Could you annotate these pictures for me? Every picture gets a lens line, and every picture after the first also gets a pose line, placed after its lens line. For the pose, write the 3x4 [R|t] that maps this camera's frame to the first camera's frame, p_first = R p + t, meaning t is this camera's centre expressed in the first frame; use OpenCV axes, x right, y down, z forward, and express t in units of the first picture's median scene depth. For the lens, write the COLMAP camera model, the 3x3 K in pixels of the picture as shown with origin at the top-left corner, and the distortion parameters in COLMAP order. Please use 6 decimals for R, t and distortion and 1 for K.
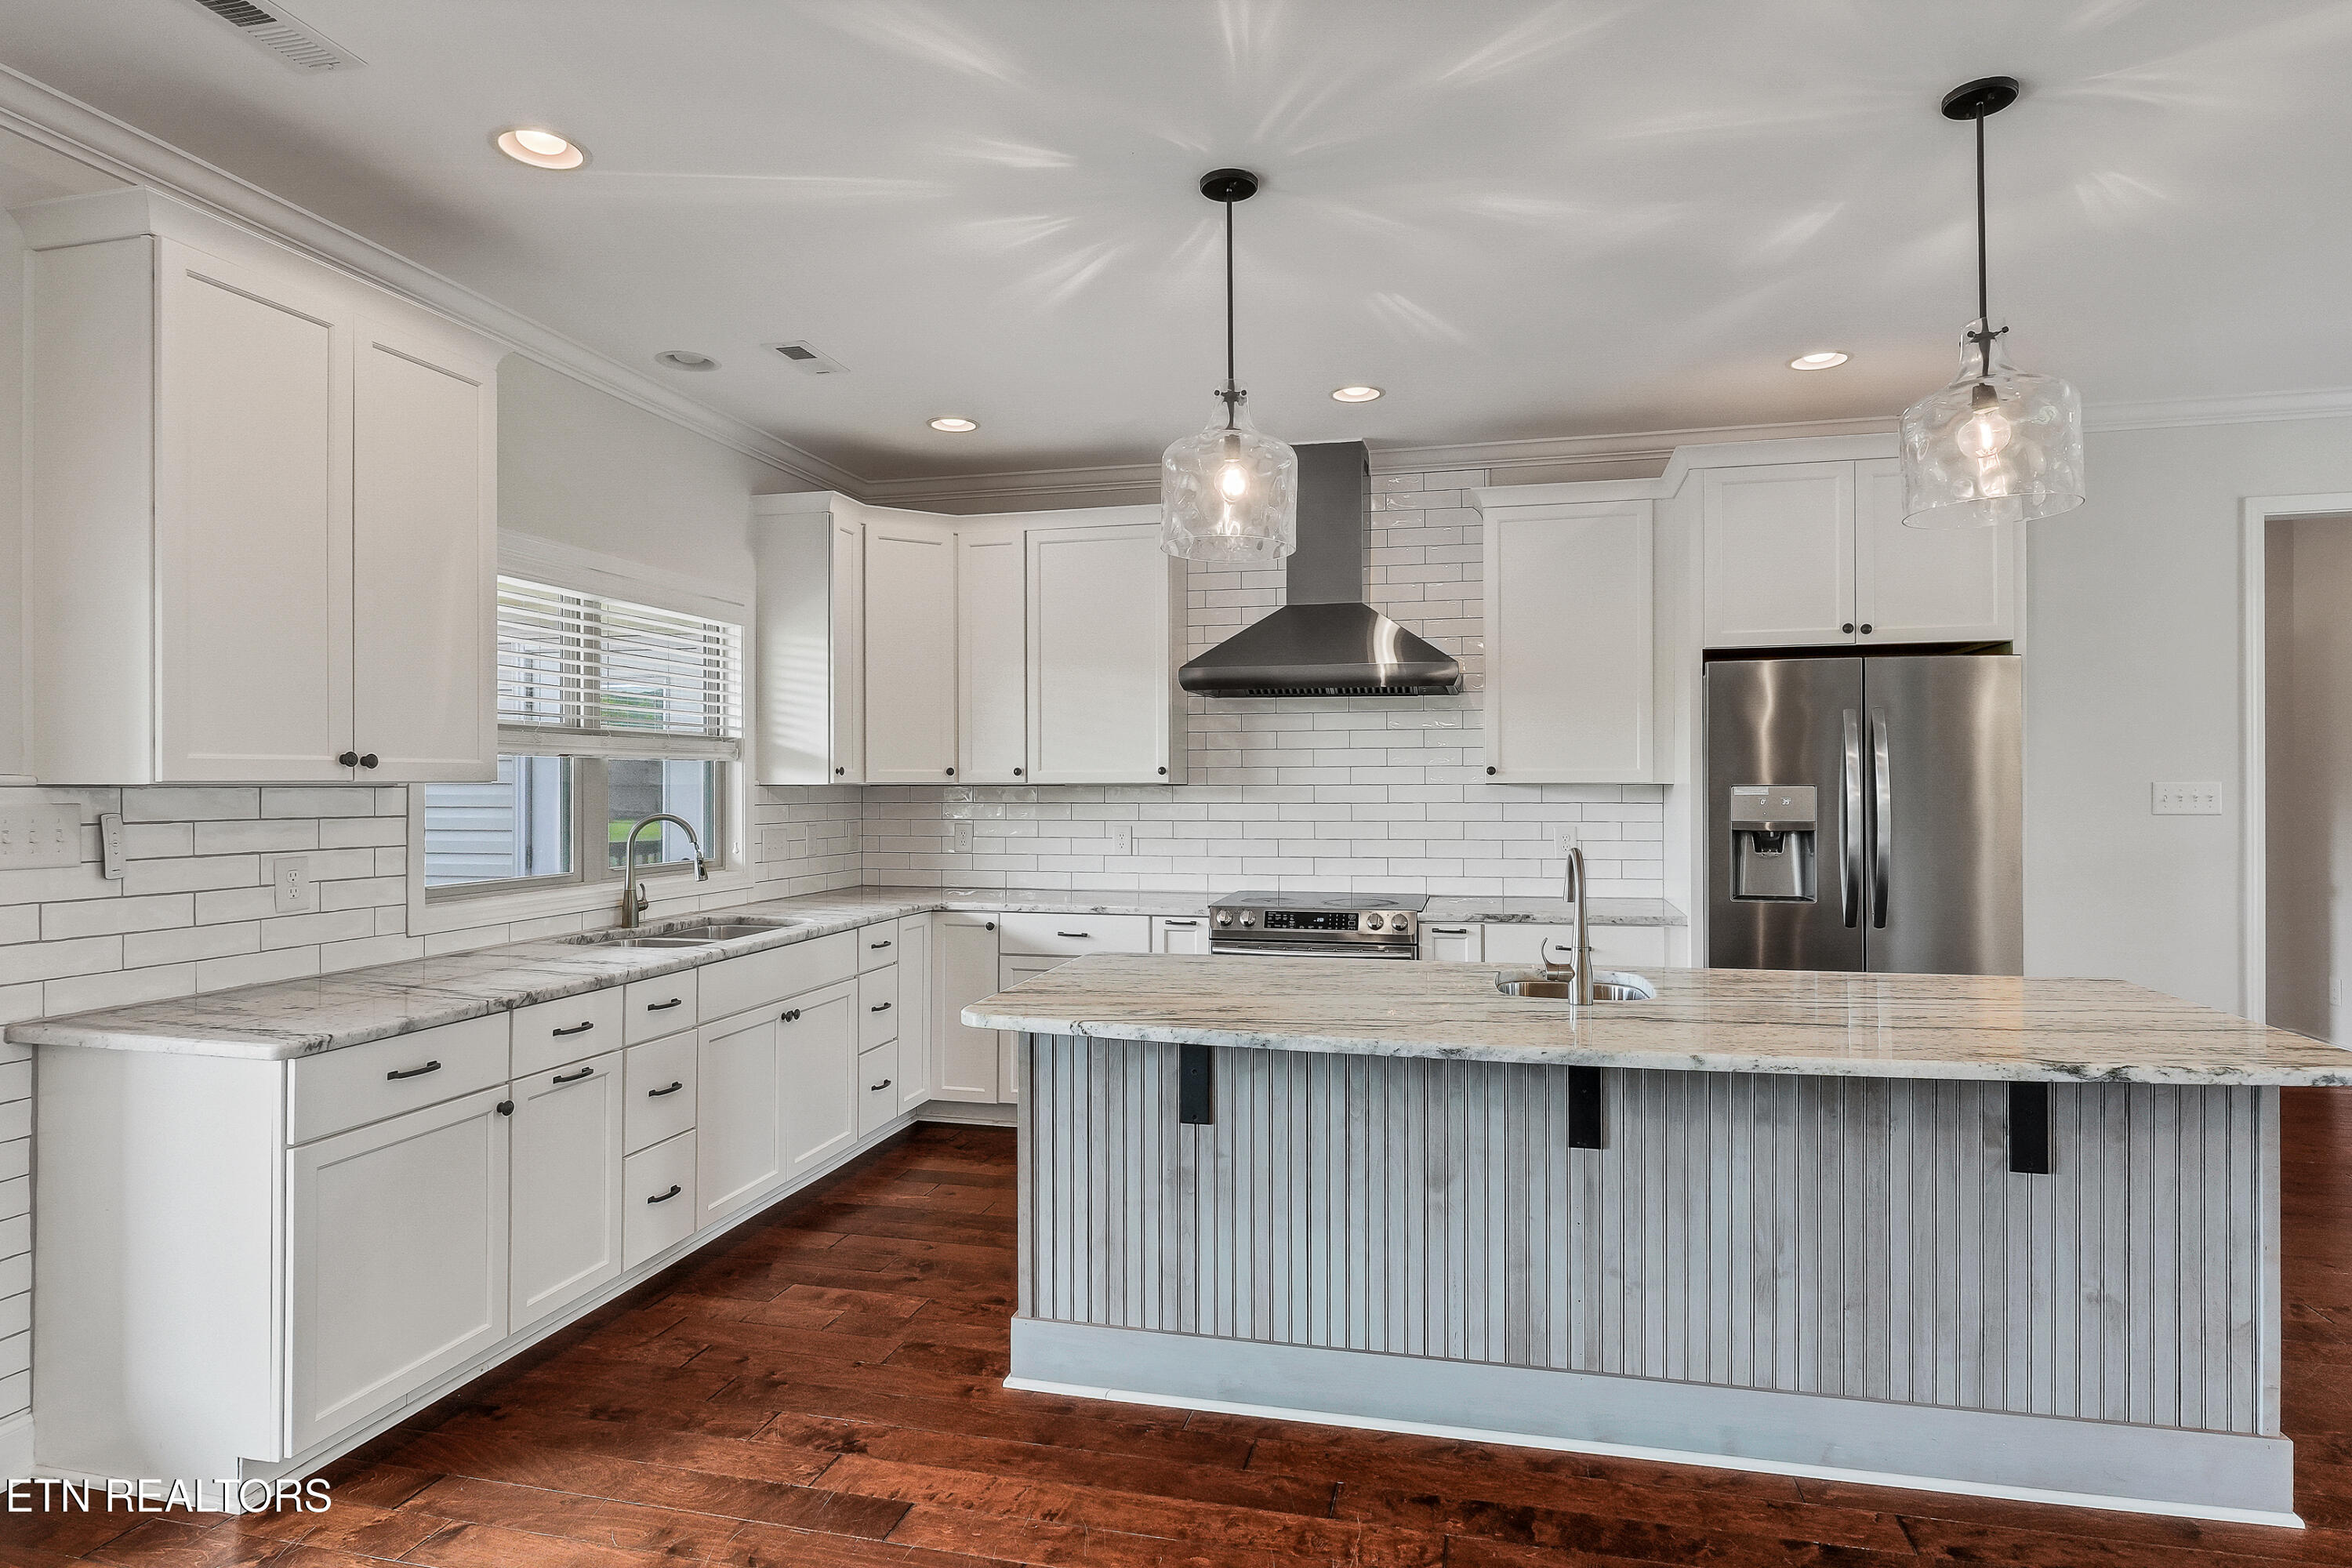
lens RADIAL K [[1258.5, 0, 1189.3], [0, 1258.5, 785.1], [0, 0, 1]] dist [0.005925, -0.003073]
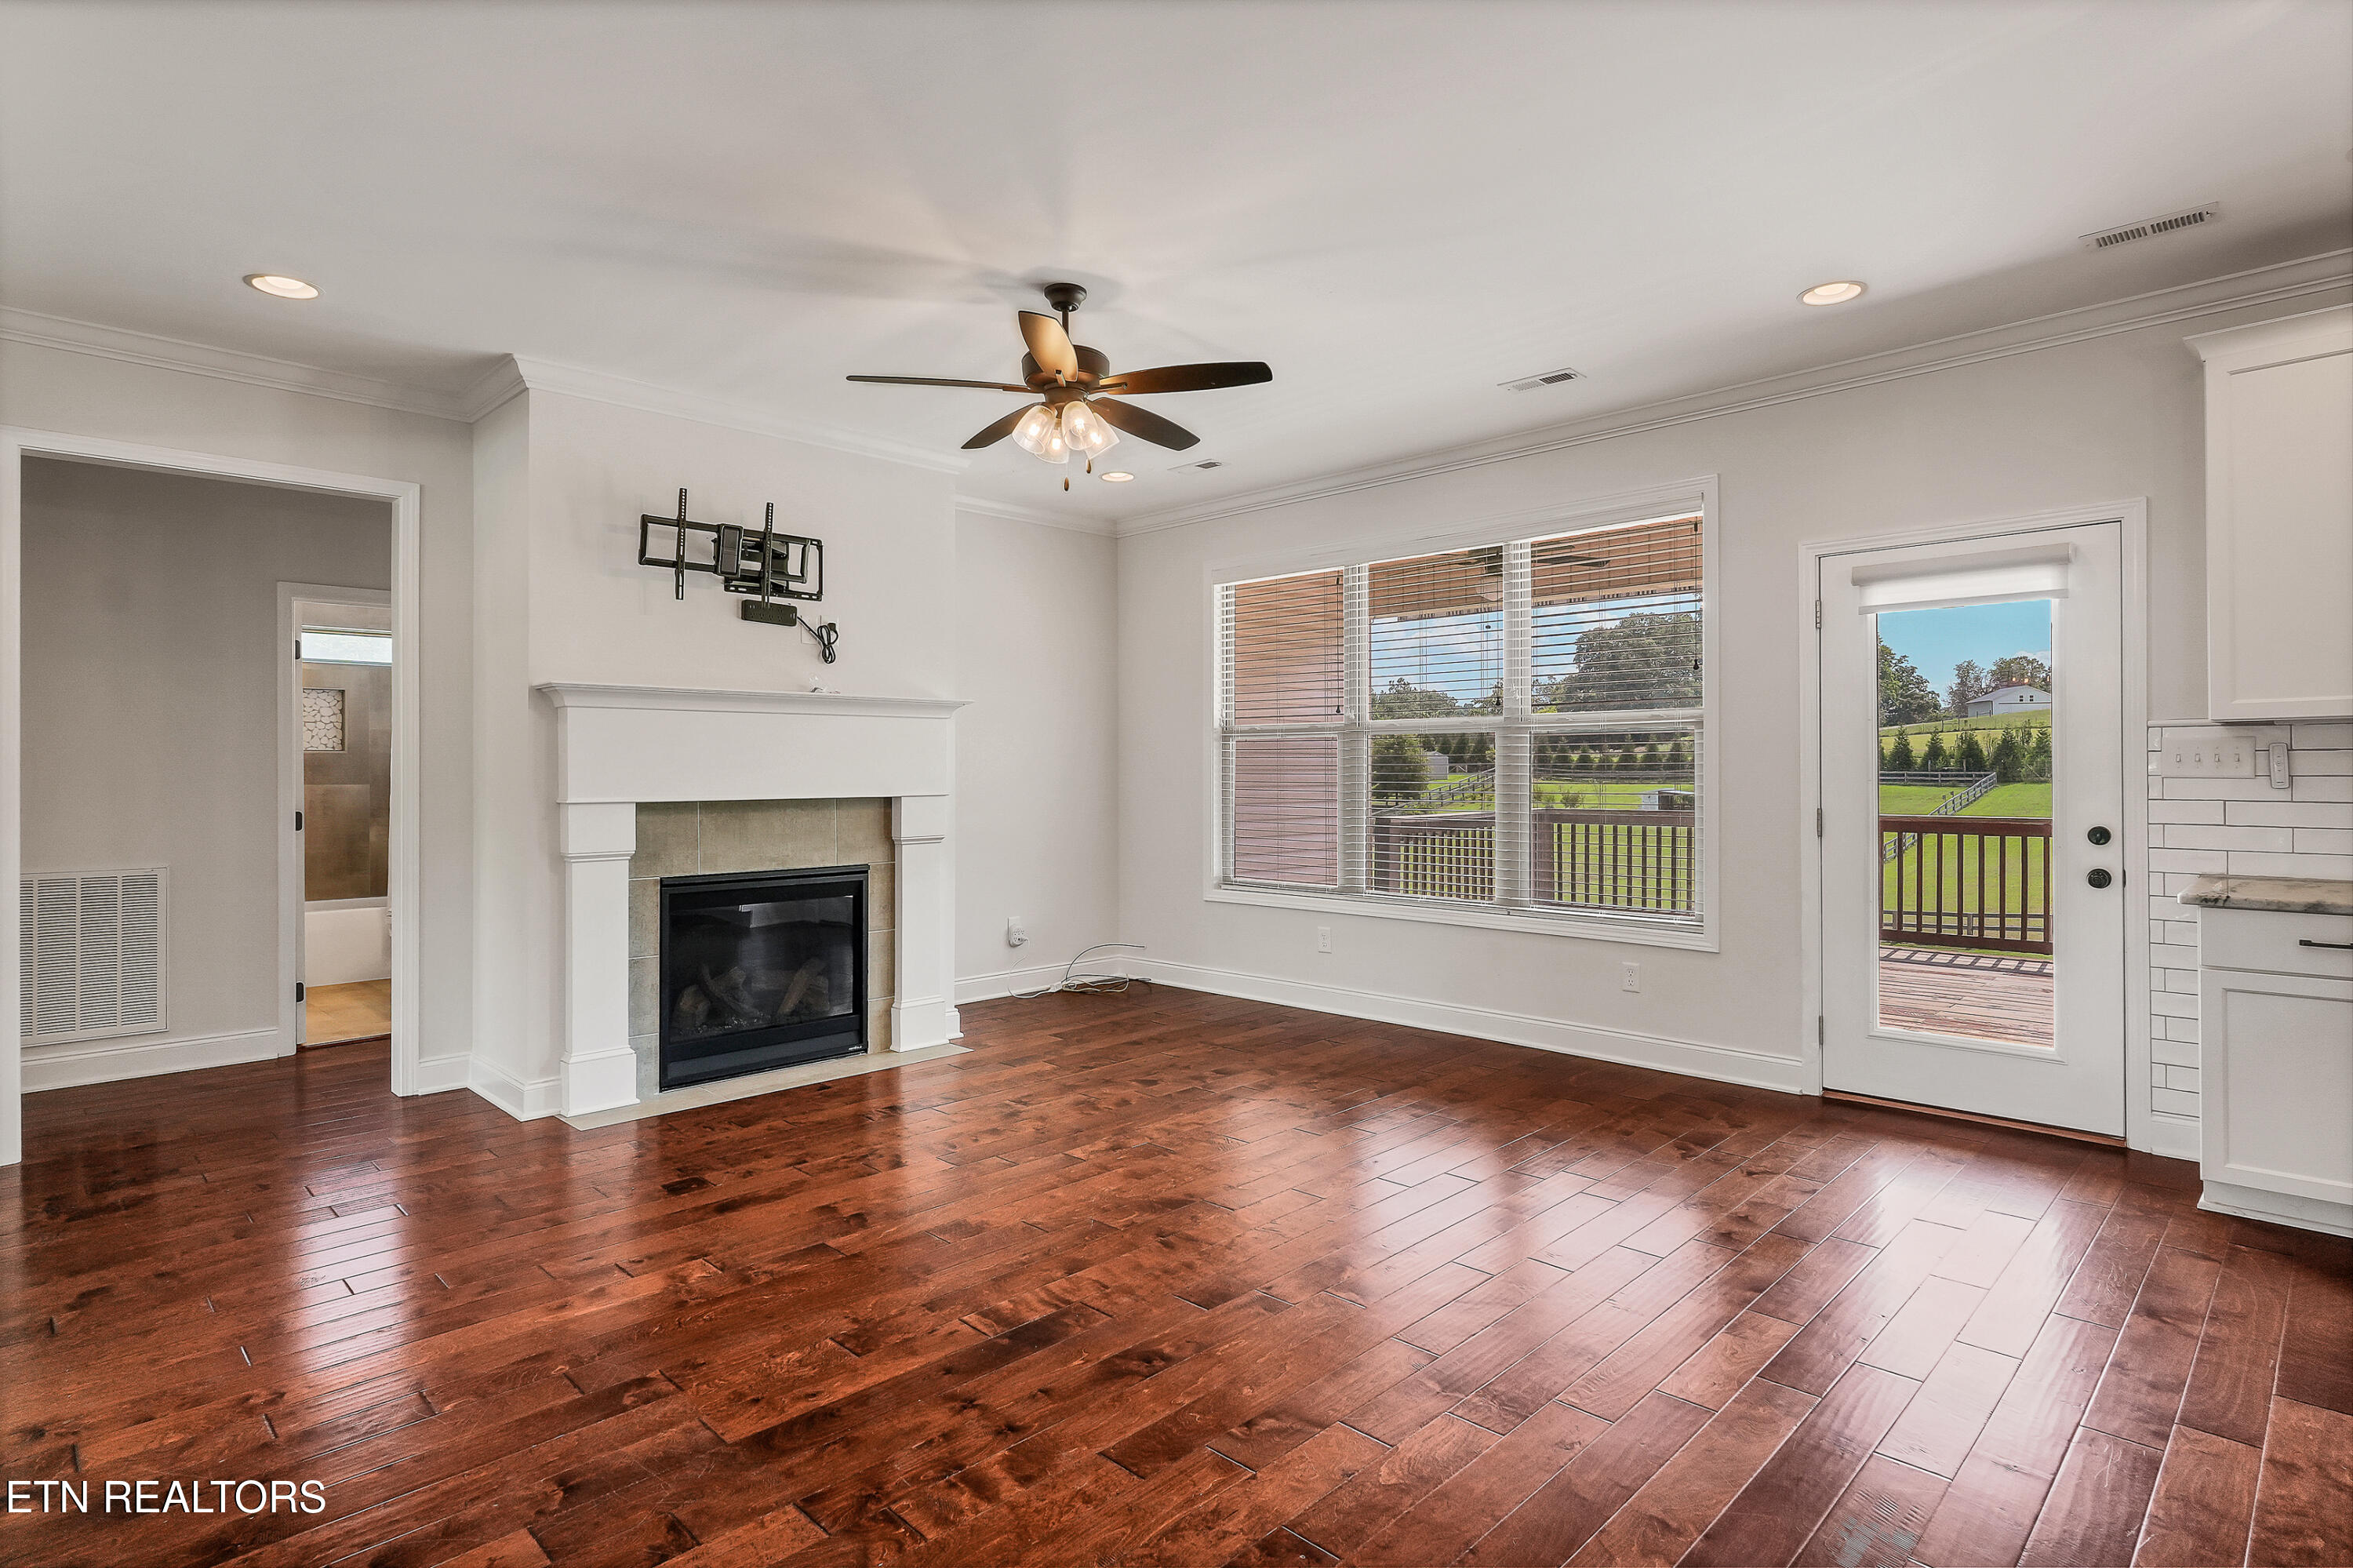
lens RADIAL K [[1179.3, 0, 1149.3], [0, 1179.3, 775.8], [0, 0, 1]] dist [-0.001132, 0.000387]
pose [[-0.534344, 0.006551, -0.845242, 0.621330], [0.007001, 0.999970, 0.003324, 0.028848], [0.845238, -0.004141, -0.534374, 0.393854]]
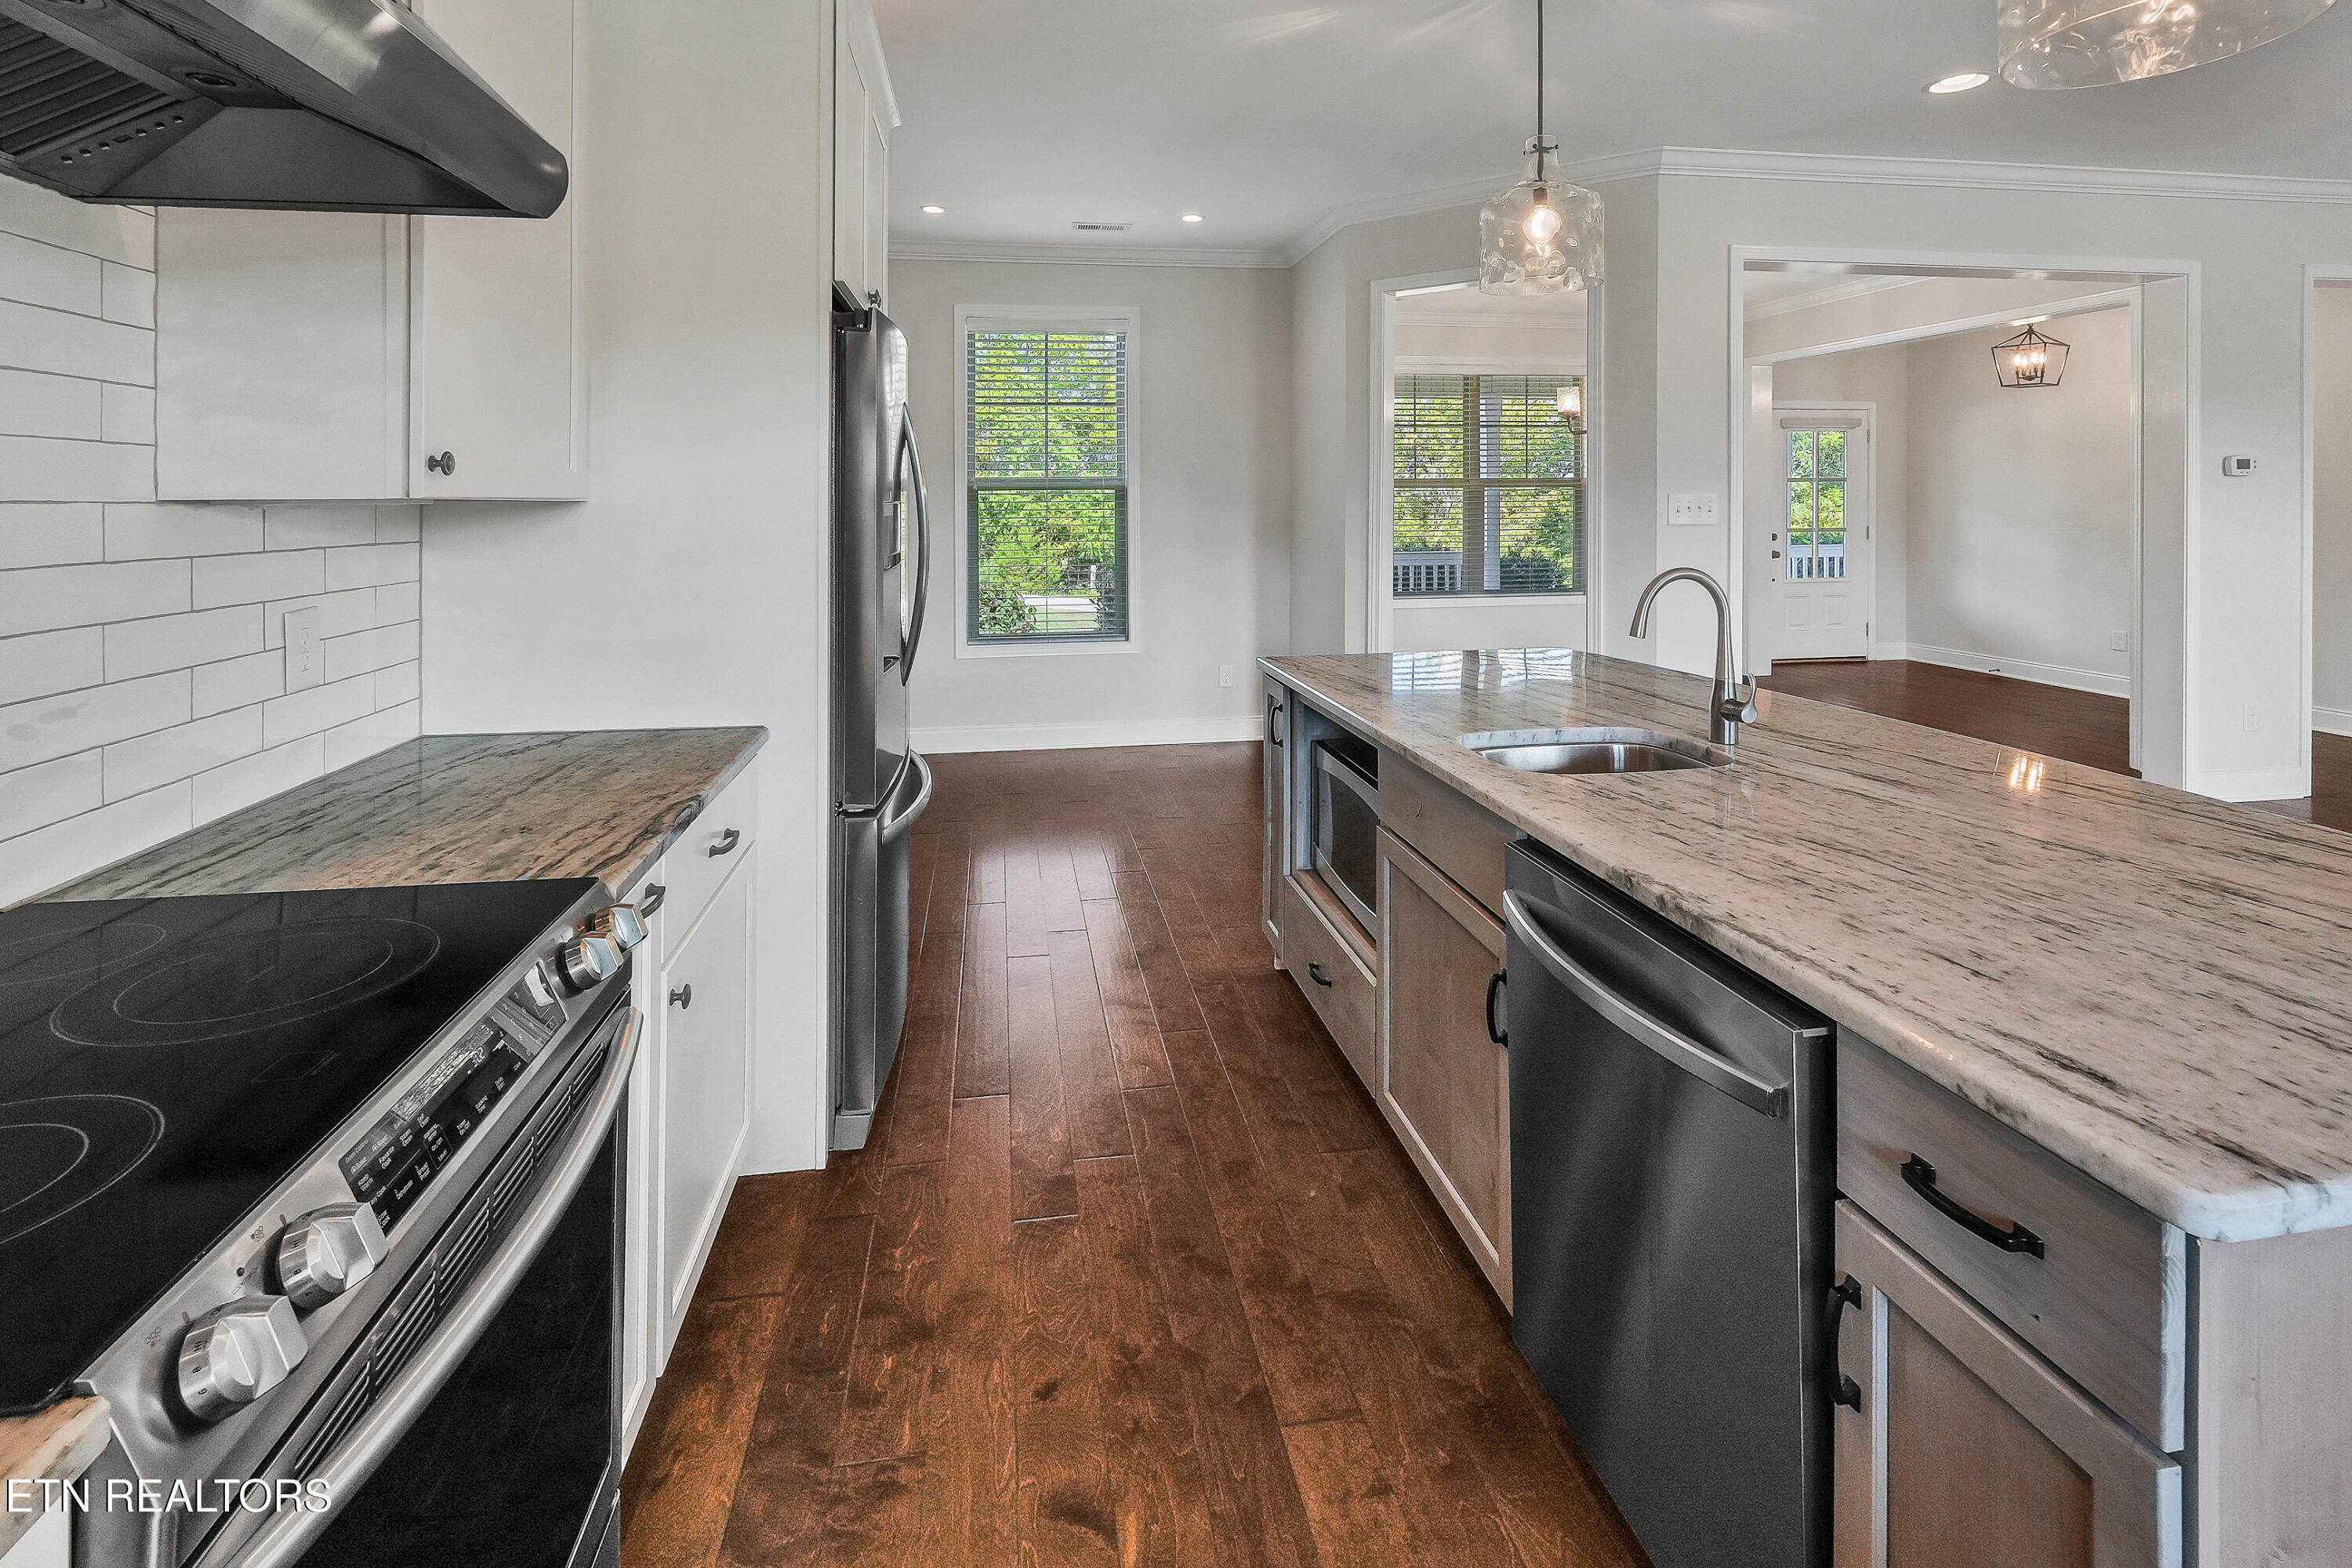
lens RADIAL K [[1081.2, 0, 1182.0], [0, 1081.2, 504.8], [0, 0, 1]] dist [0.002558, 0.001182]
pose [[-0.383144, 0.003029, 0.923684, -0.153828], [0.009194, 0.999958, 0.000535, 0.002426], [-0.923643, 0.008697, -0.383156, 1.044554]]
